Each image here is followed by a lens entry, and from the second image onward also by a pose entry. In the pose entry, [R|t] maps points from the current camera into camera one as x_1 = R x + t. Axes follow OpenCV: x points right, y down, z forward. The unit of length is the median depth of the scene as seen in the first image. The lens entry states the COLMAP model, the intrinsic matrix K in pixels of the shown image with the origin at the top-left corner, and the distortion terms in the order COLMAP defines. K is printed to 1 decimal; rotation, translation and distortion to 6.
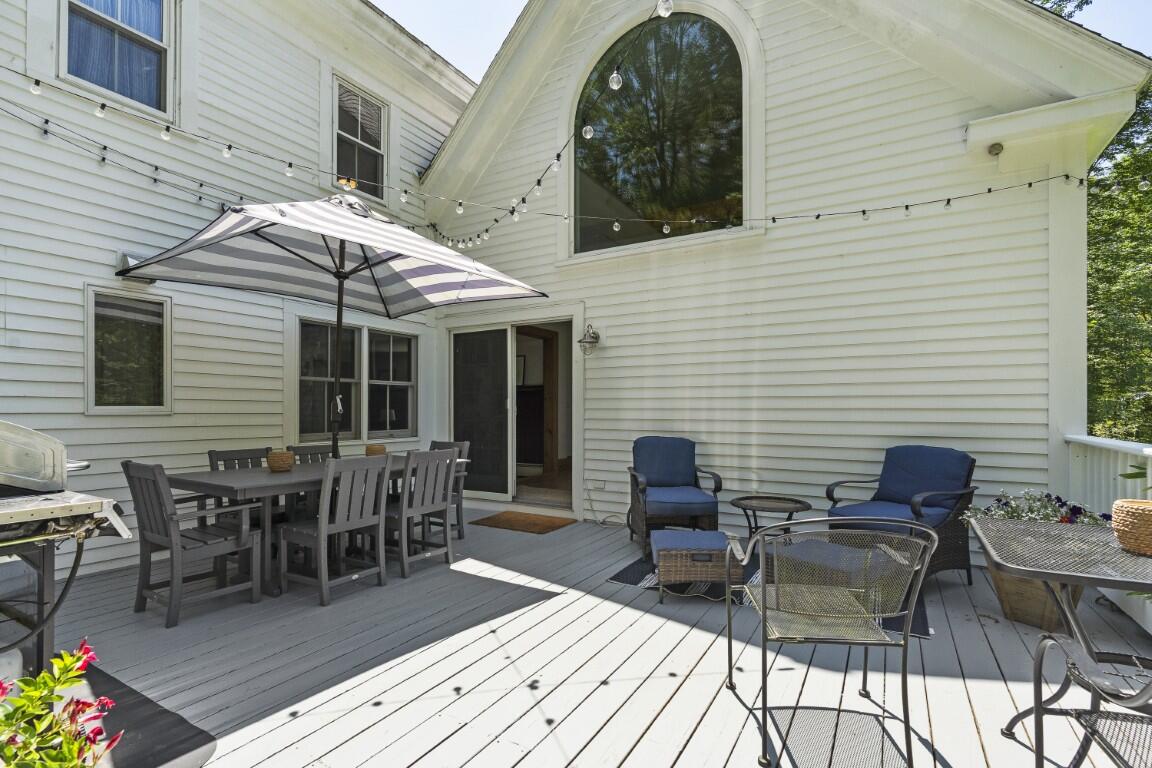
lens RADIAL K [[533.4, 0, 577.6], [0, 533.4, 392.2], [0, 0, 1]] dist [-0.001682, -0.000107]
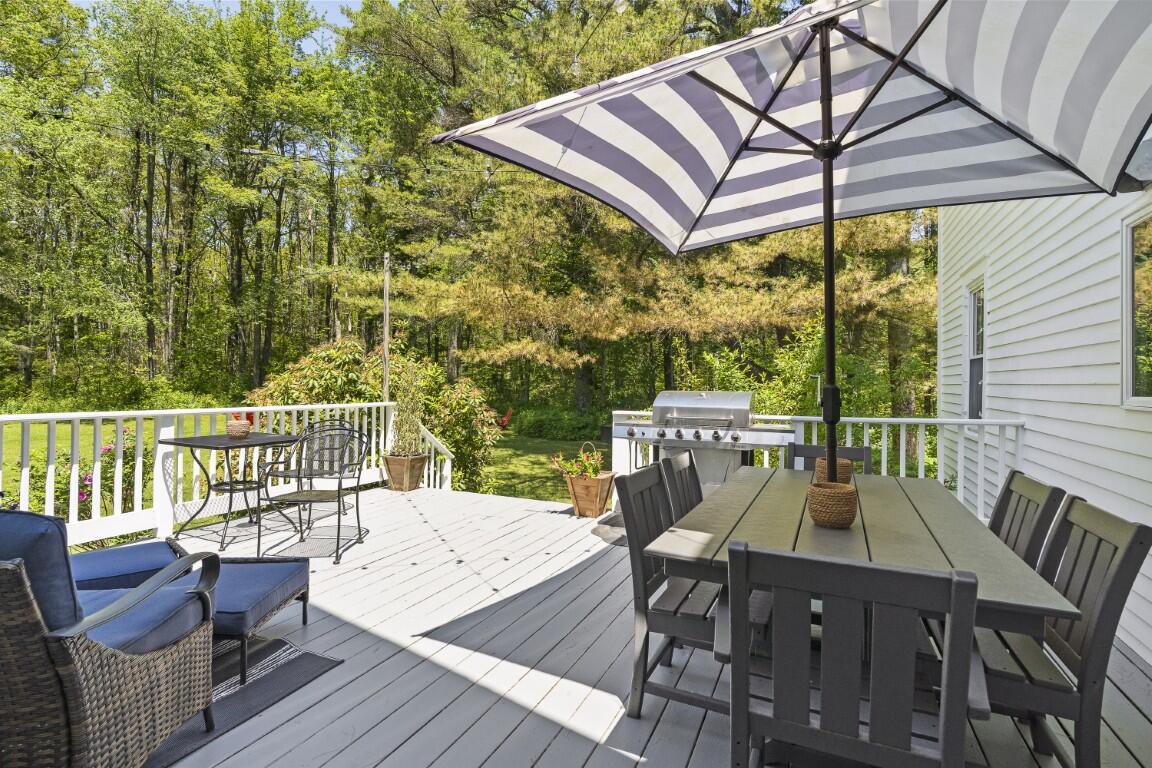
lens RADIAL K [[568.6, 0, 576.2], [0, 568.6, 382.6], [0, 0, 1]] dist [-0.000147, -0.000011]
pose [[-0.993336, -0.007880, -0.114987, -0.177104], [-0.005370, 0.999741, -0.022122, 0.039388], [0.115132, -0.021357, -0.993121, 2.125496]]
